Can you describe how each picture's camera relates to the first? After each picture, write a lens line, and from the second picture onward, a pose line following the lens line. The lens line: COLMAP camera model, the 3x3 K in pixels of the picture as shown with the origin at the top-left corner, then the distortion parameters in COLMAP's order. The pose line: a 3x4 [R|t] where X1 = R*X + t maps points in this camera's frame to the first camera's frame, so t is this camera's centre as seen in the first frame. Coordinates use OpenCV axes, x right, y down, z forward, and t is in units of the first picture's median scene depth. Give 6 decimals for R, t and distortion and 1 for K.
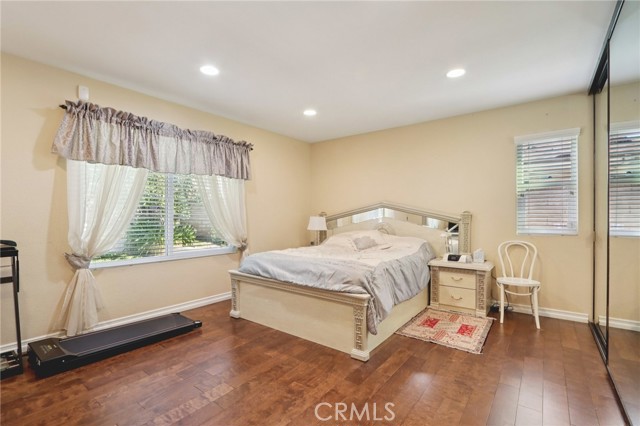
lens RADIAL K [[298.1, 0, 318.0], [0, 298.1, 216.4], [0, 0, 1]] dist [-0.013547, 0.000760]
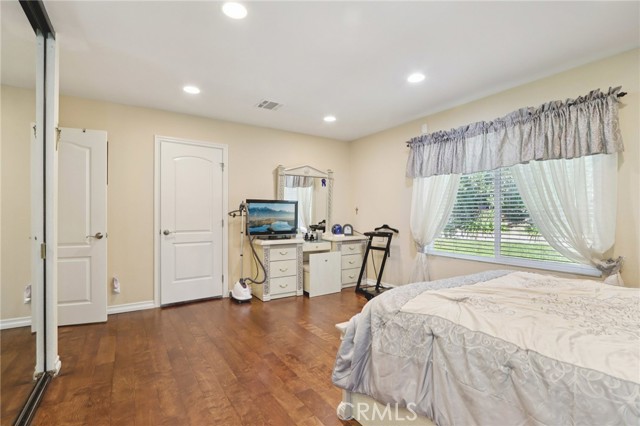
lens RADIAL K [[298.1, 0, 318.0], [0, 298.1, 216.4], [0, 0, 1]] dist [-0.013547, 0.000760]
pose [[-0.329299, 0.004173, -0.944216, 0.663150], [-0.000912, 0.999988, 0.004738, -0.003553], [0.944225, 0.002421, -0.329291, 0.905925]]
